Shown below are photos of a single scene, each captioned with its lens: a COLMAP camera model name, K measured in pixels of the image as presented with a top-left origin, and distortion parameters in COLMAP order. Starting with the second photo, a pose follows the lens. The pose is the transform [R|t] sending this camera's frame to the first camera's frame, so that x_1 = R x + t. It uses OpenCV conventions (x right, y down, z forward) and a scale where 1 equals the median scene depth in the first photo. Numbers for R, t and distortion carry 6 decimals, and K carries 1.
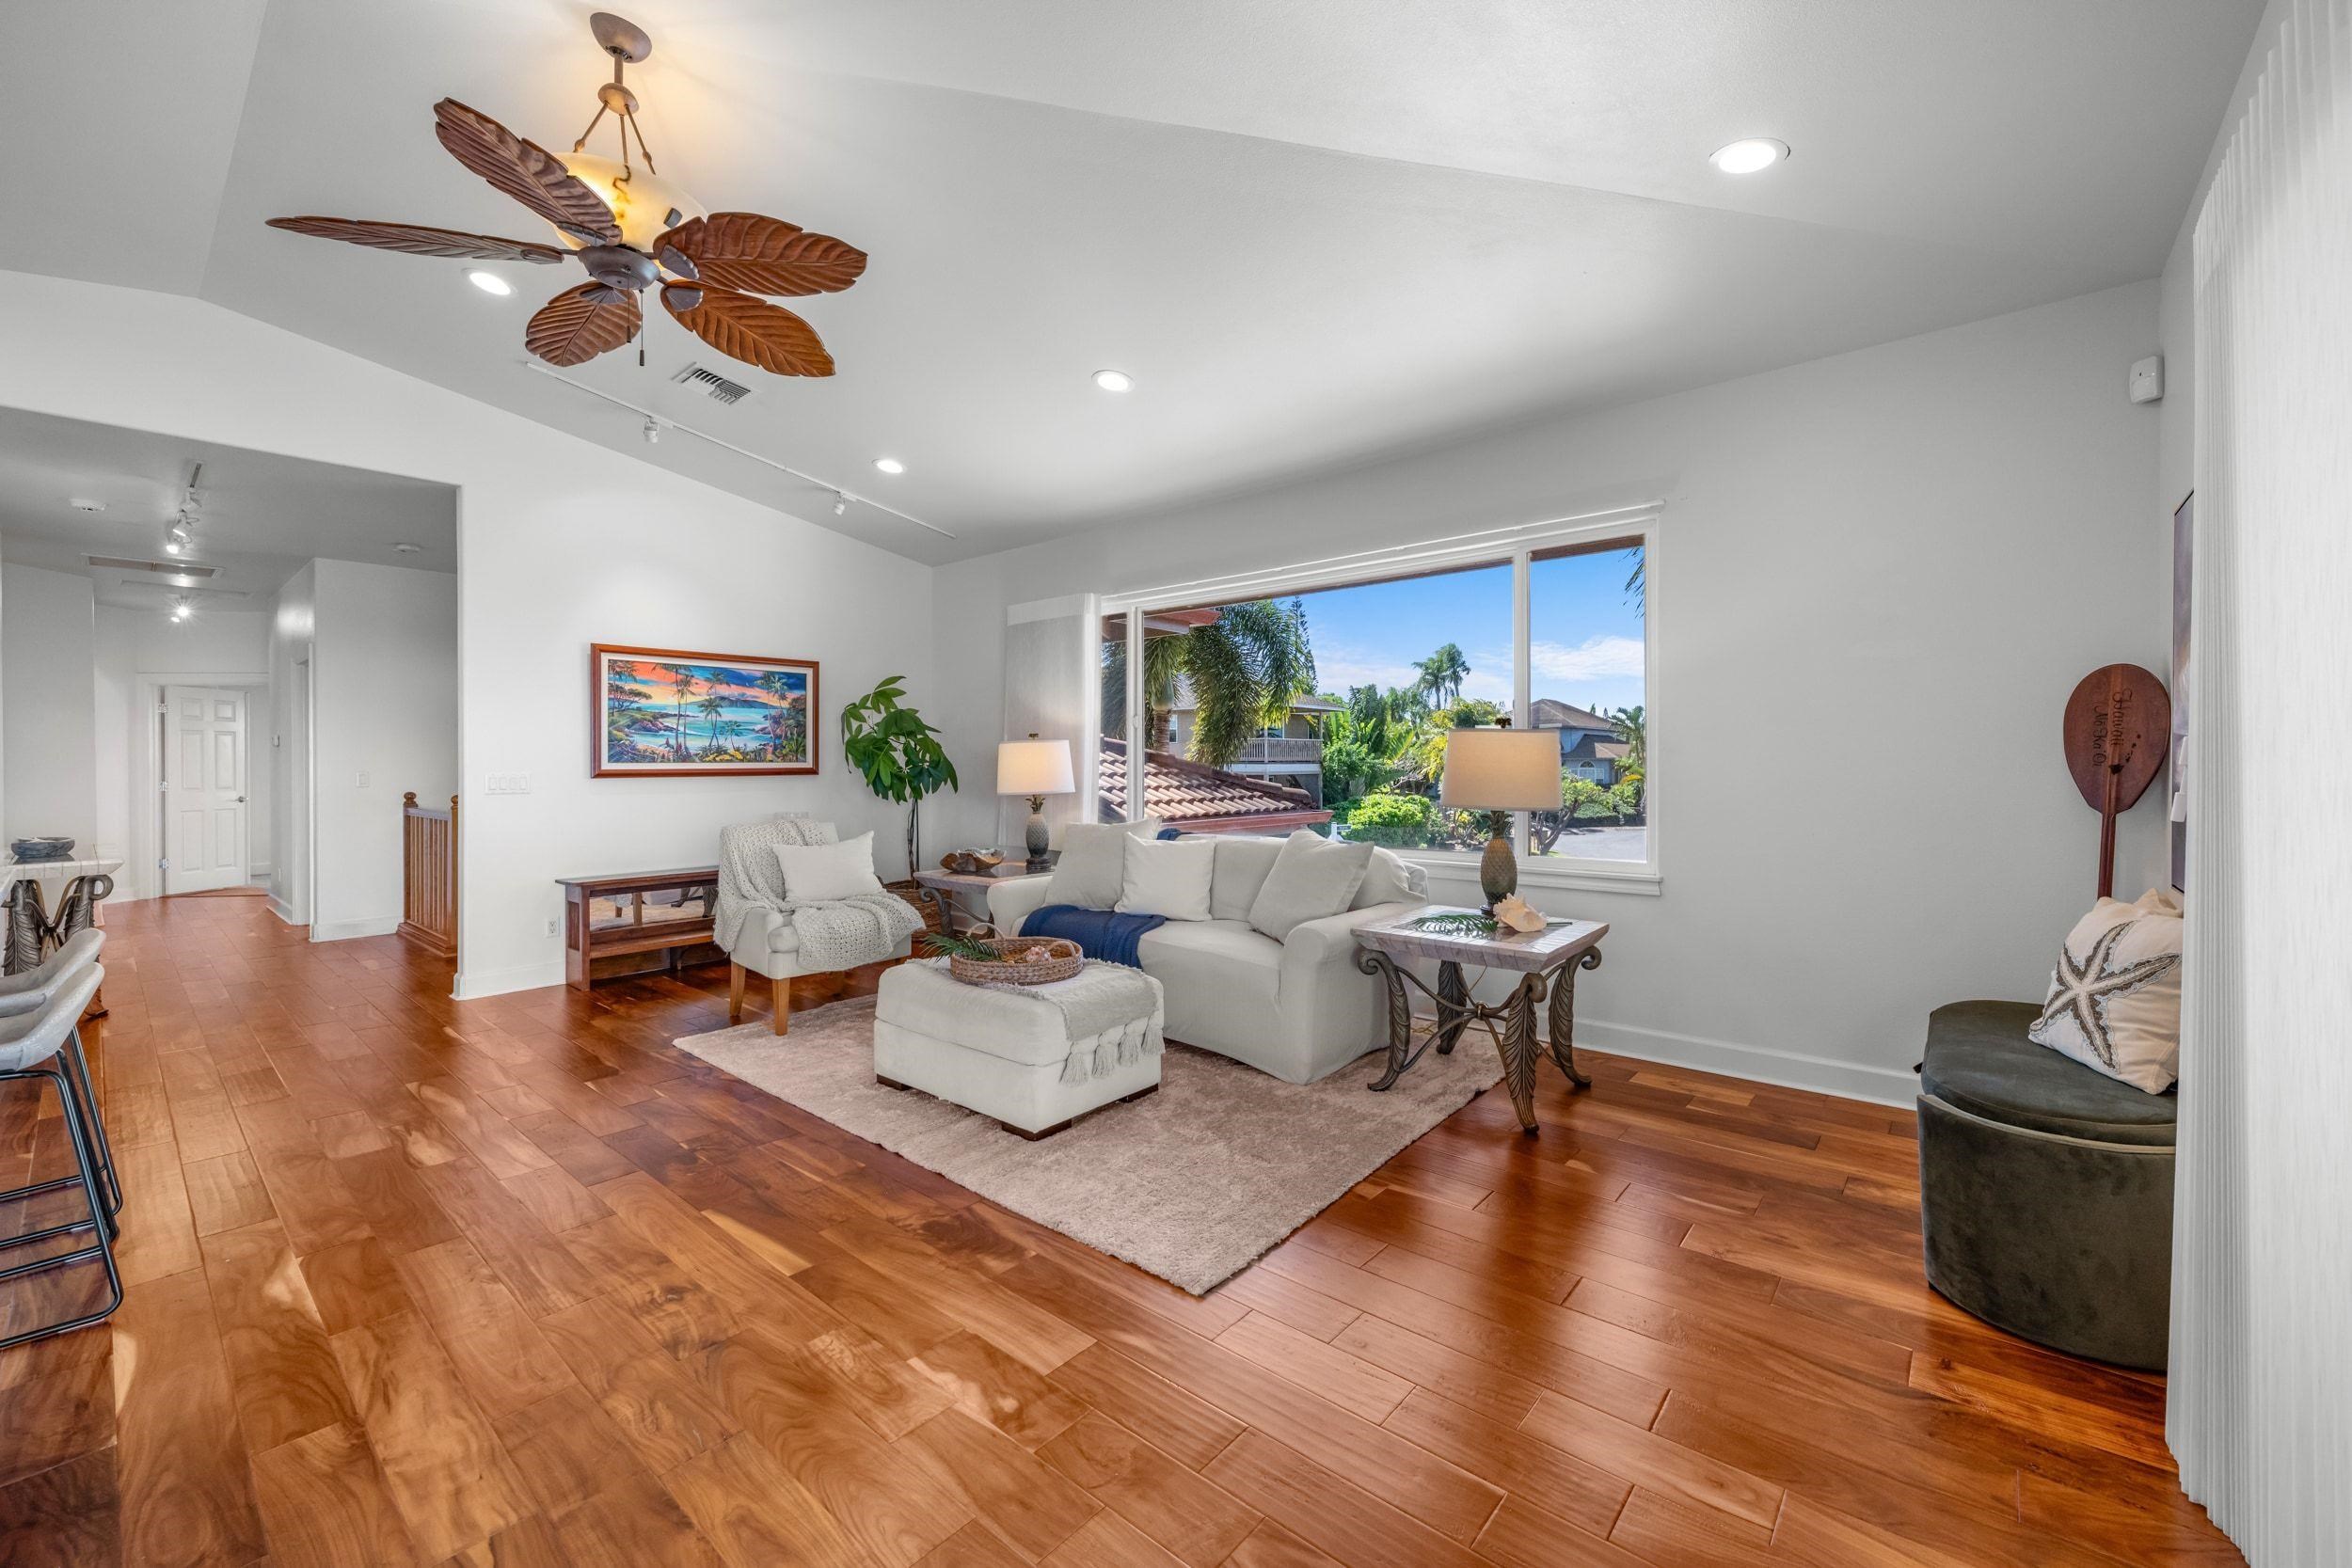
lens RADIAL K [[944.0, 0, 1191.7], [0, 944.0, 755.5], [0, 0, 1]] dist [0.000055, 0.000037]
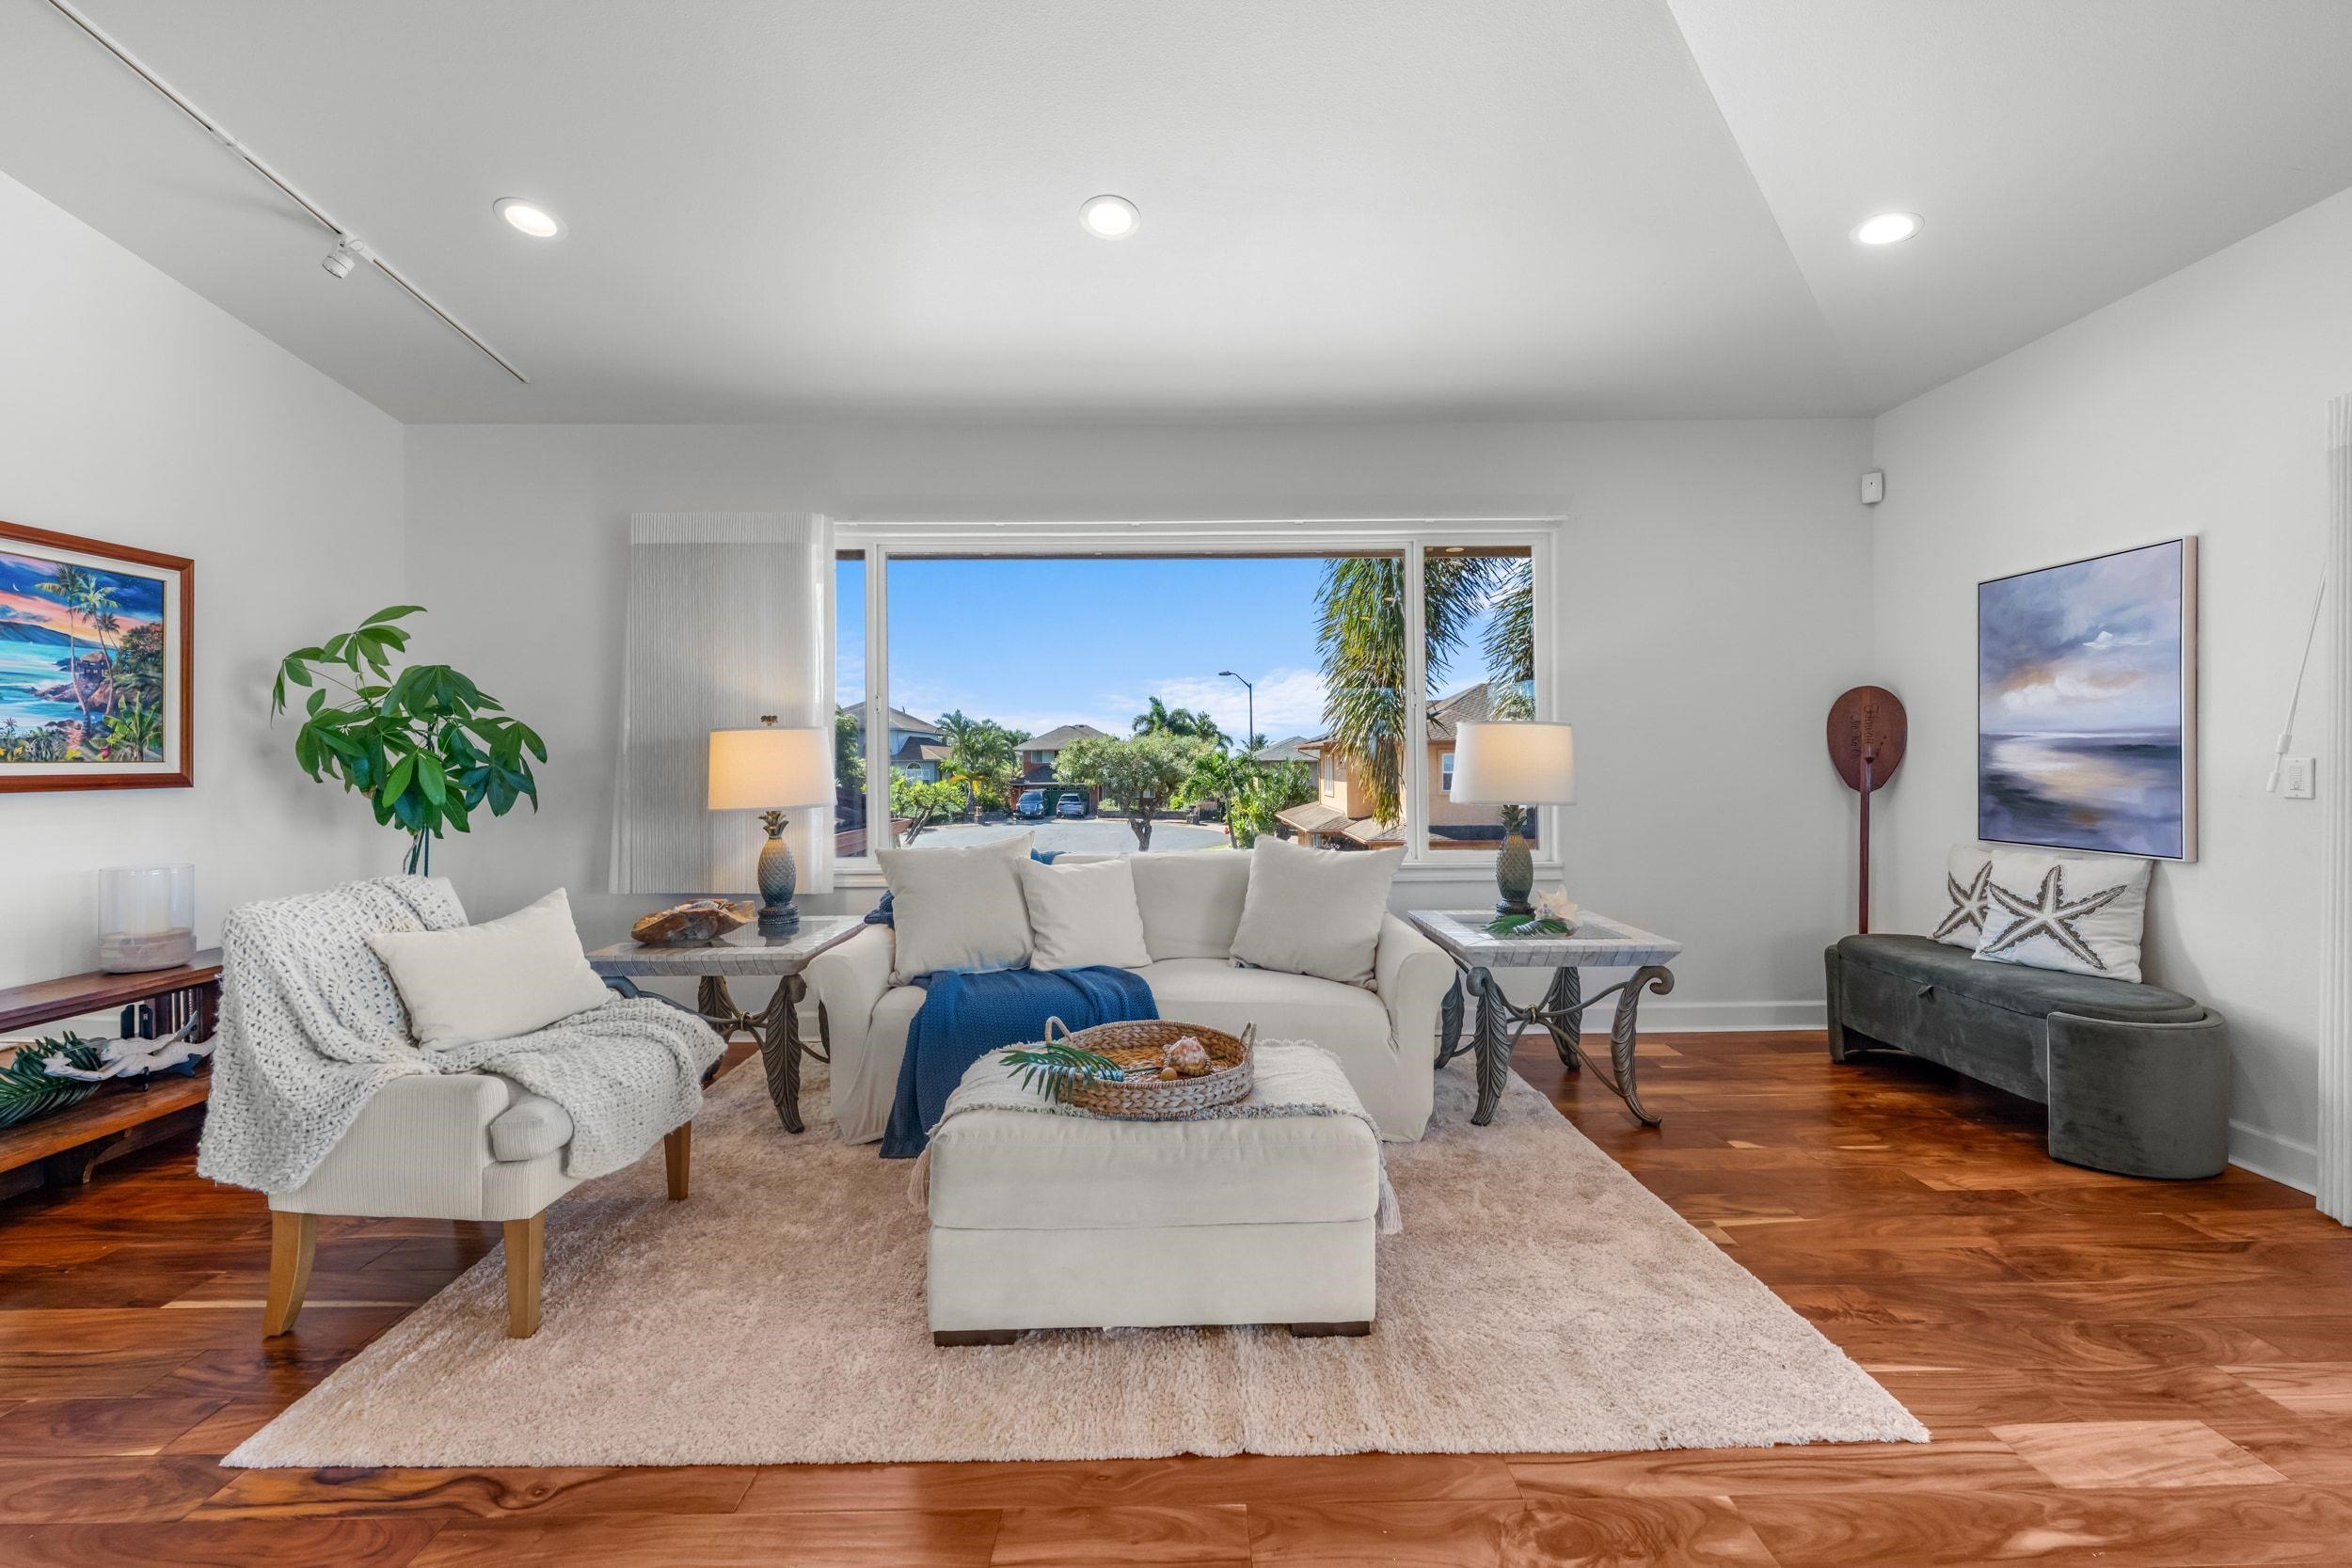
lens RADIAL K [[944.0, 0, 1191.7], [0, 944.0, 755.5], [0, 0, 1]] dist [0.000055, 0.000037]
pose [[0.752366, 0.001735, 0.658743, -0.376687], [-0.000084, 0.999997, -0.002539, 0.005702], [-0.658746, 0.001855, 0.752363, 0.321786]]
